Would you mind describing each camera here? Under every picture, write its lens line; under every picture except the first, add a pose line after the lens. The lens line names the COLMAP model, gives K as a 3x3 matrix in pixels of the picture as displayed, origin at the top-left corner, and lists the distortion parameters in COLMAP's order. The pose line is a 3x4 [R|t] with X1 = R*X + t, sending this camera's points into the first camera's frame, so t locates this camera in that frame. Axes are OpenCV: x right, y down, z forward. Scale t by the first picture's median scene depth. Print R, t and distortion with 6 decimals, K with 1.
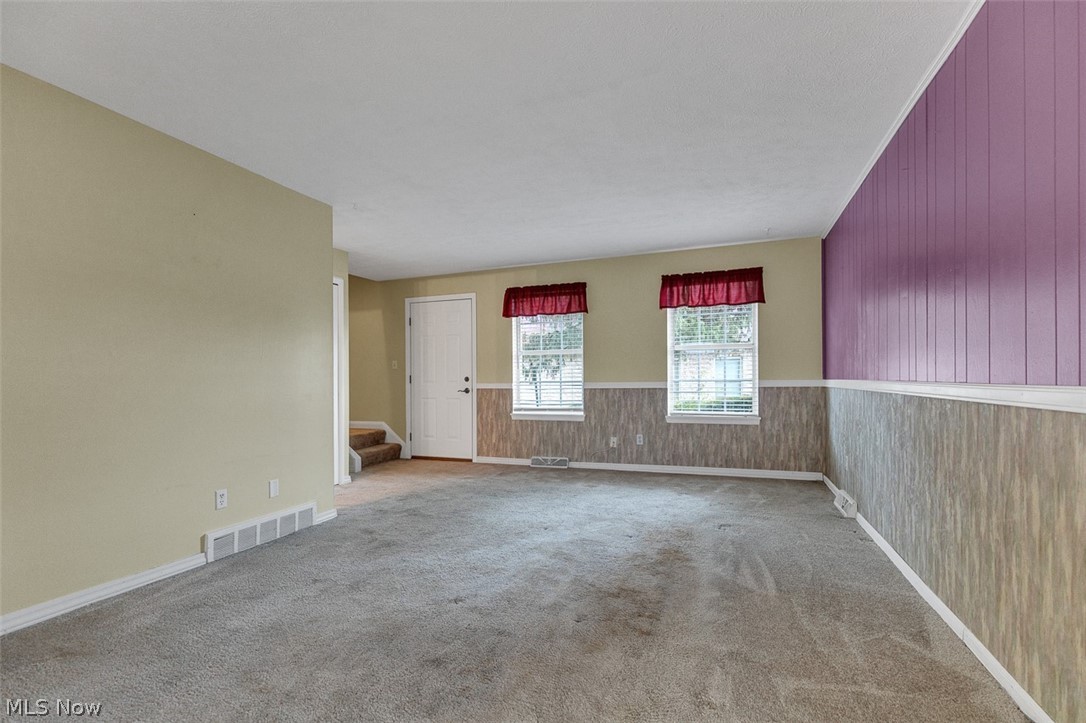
lens RADIAL K [[496.7, 0, 542.7], [0, 496.7, 380.1], [0, 0, 1]] dist [0.013123, -0.001183]
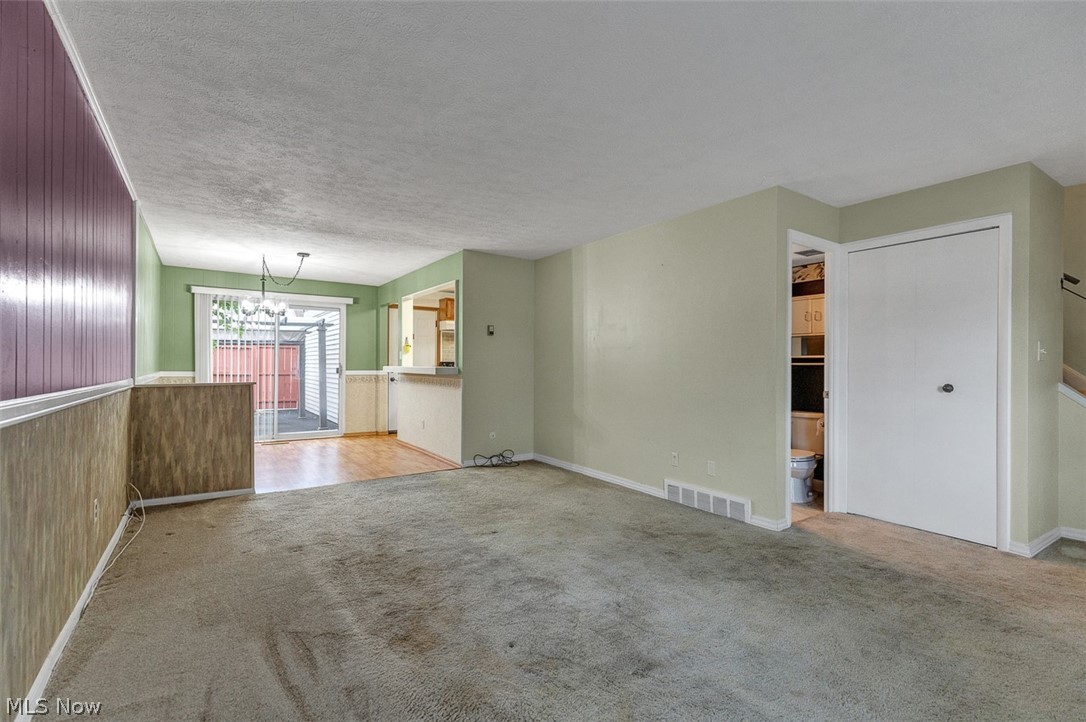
lens RADIAL K [[496.7, 0, 541.1], [0, 496.7, 367.5], [0, 0, 1]] dist [0.013123, -0.001183]
pose [[-0.570456, 0.006466, -0.821302, 0.386249], [-0.005784, 0.999913, 0.011890, -0.017267], [0.821308, 0.011533, -0.570369, 0.814566]]
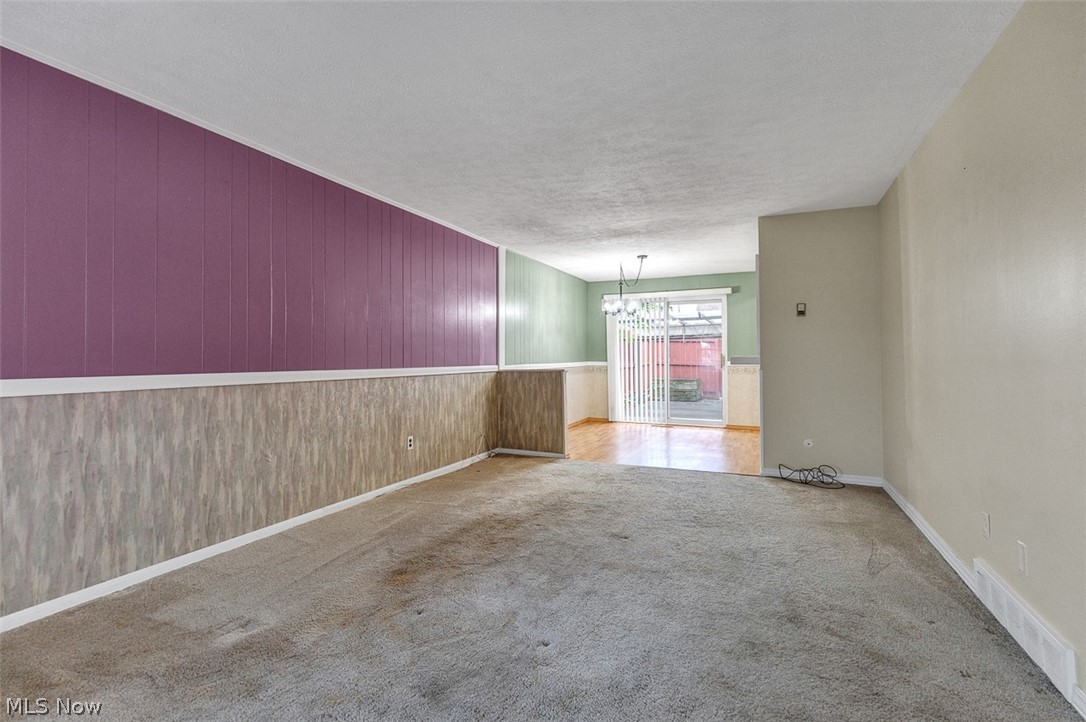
lens RADIAL K [[496.7, 0, 543.9], [0, 496.7, 349.9], [0, 0, 1]] dist [0.013123, -0.001183]
pose [[-0.998583, 0.010373, 0.052189, -0.015309], [0.009855, 0.999900, -0.010180, -0.011078], [-0.052289, -0.009651, -0.998585, 0.977543]]
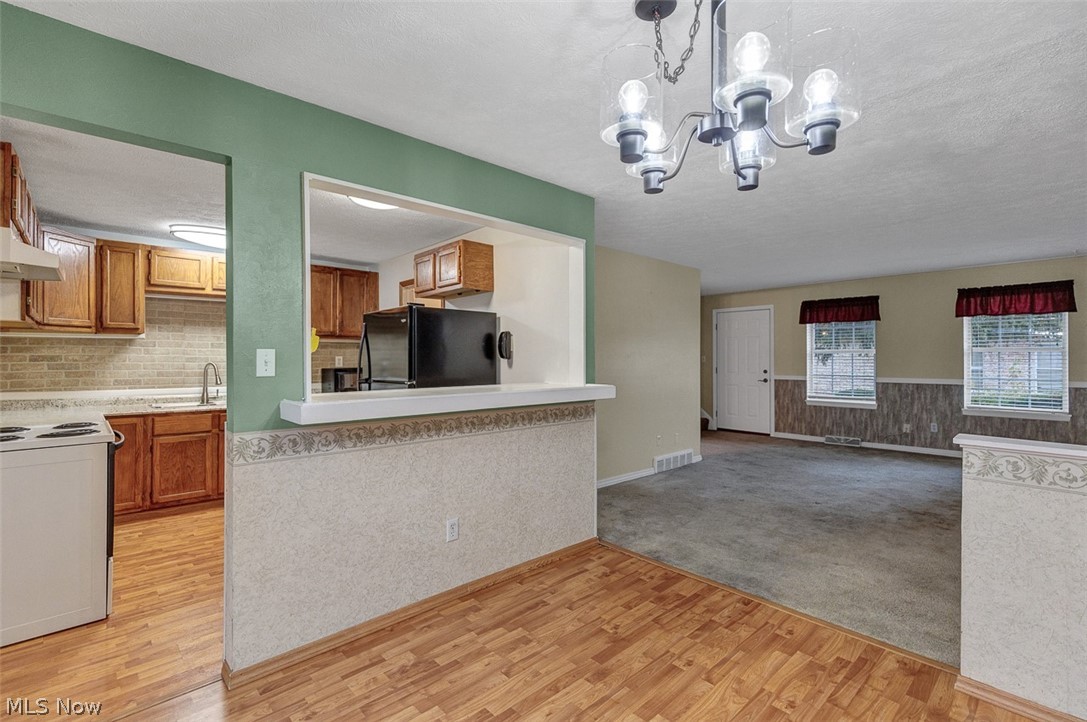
lens RADIAL K [[497.1, 0, 548.1], [0, 497.1, 353.3], [0, 0, 1]] dist [0.013123, -0.001183]
pose [[0.899882, 0.004569, -0.436110, -0.112335], [-0.008936, 0.999928, -0.007964, -0.039535], [0.436043, 0.011064, 0.899858, -0.476847]]
